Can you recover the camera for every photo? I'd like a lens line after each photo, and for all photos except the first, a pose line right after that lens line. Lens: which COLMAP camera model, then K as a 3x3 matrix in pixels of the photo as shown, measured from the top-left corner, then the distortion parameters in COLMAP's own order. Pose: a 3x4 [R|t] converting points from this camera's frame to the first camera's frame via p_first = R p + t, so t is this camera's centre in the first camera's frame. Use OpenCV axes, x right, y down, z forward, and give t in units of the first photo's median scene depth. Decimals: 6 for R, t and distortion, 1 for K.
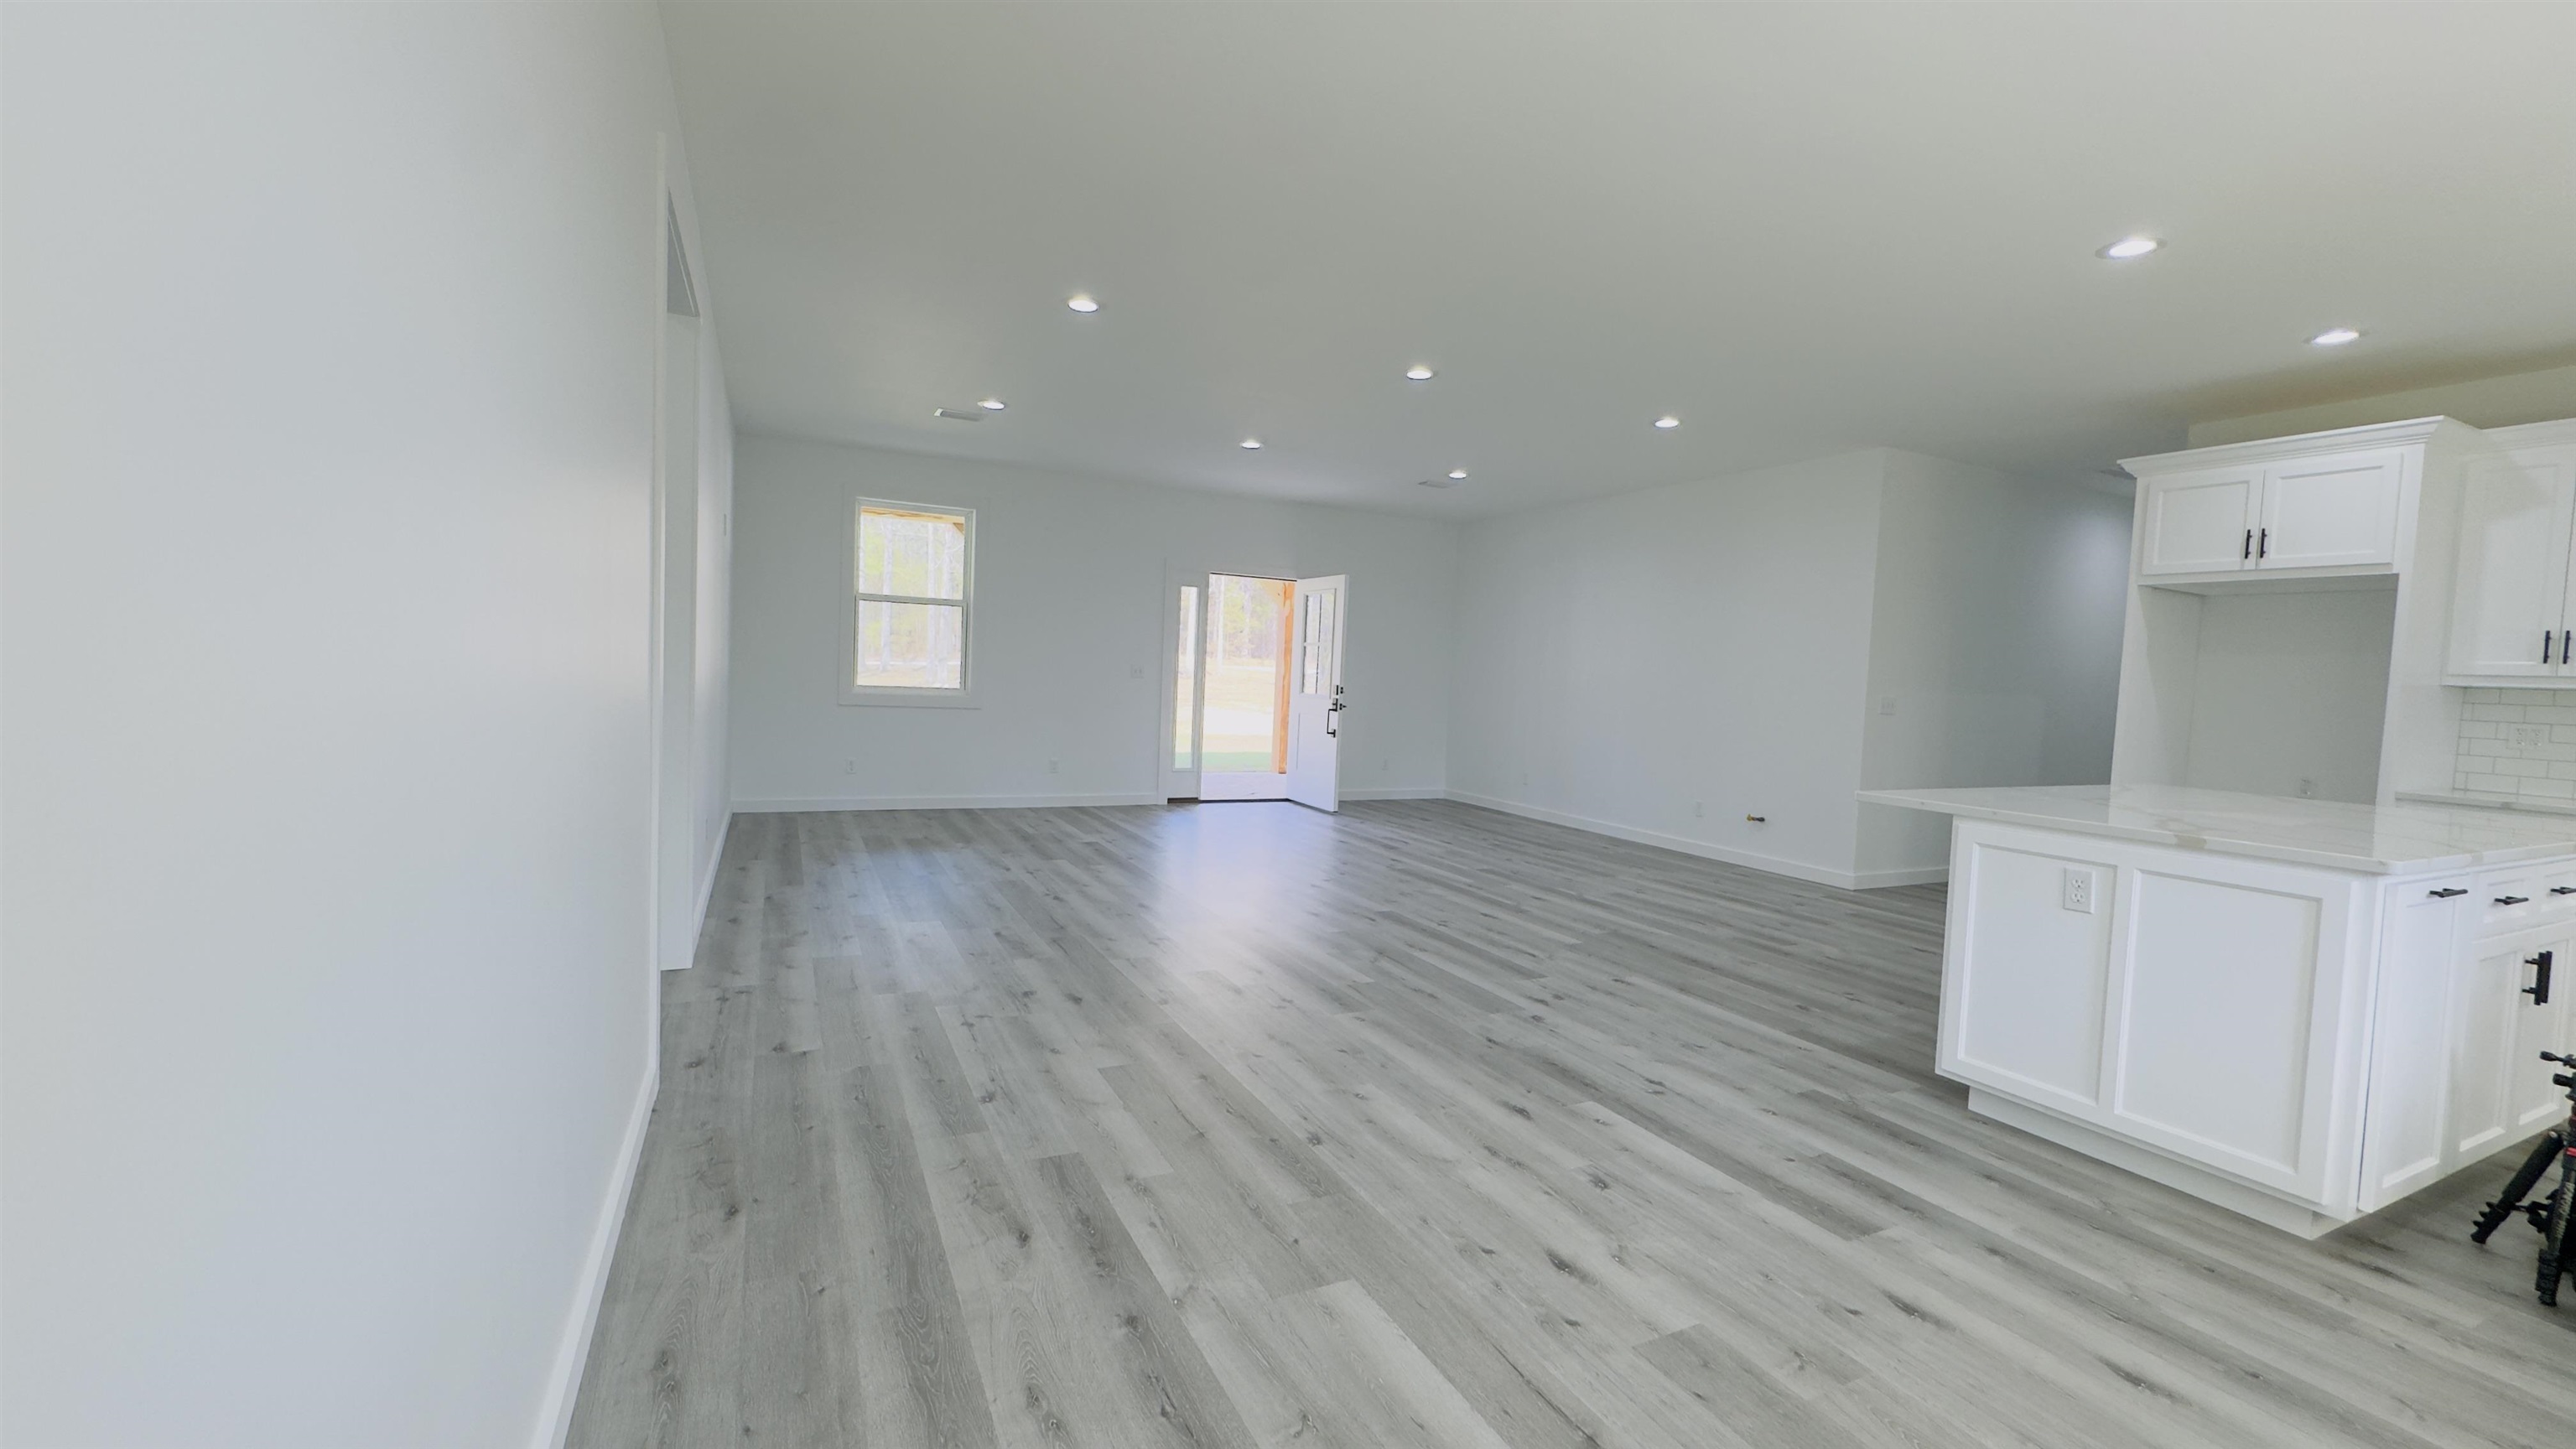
lens RADIAL K [[1027.4, 0, 1288.0], [0, 1027.4, 724.5], [0, 0, 1]] dist [-0.004500, 0.000280]
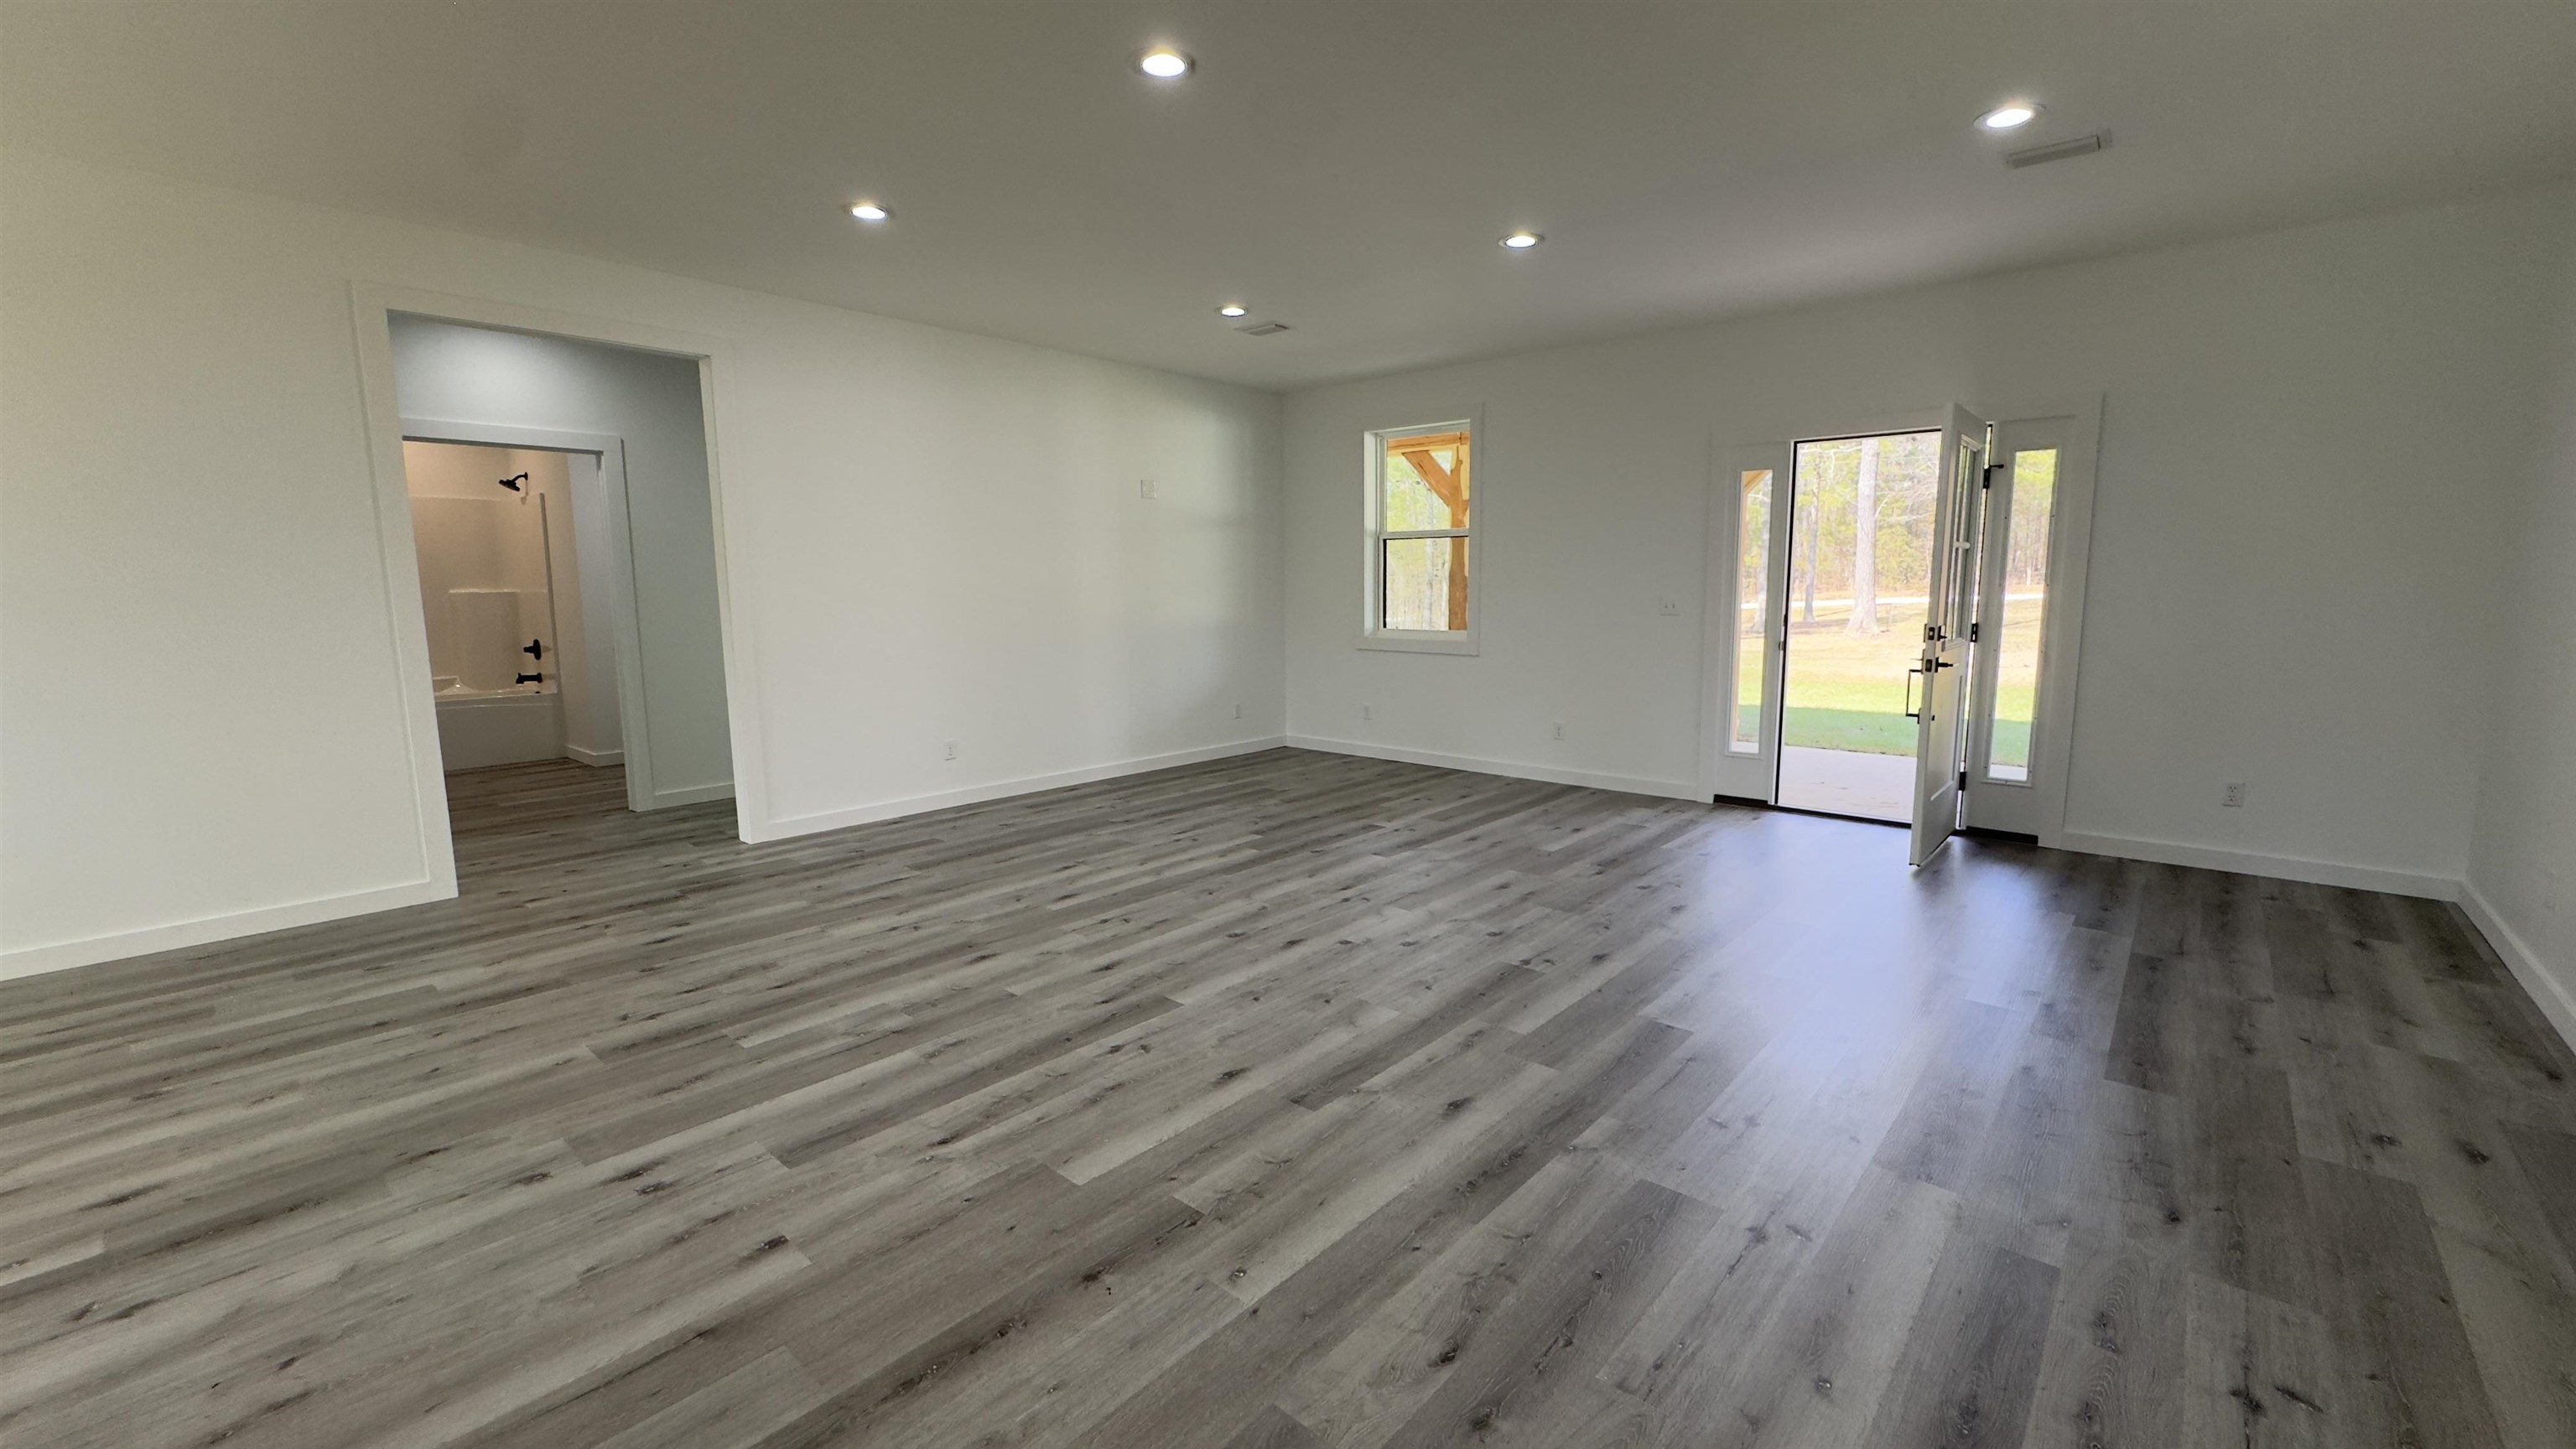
lens RADIAL K [[1027.4, 0, 1288.0], [0, 1027.4, 724.5], [0, 0, 1]] dist [-0.004500, 0.000280]
pose [[0.374865, 0.081185, -0.923518, 0.907532], [-0.025892, 0.996687, 0.077108, -0.042677], [0.926718, -0.004994, 0.375725, 1.126896]]
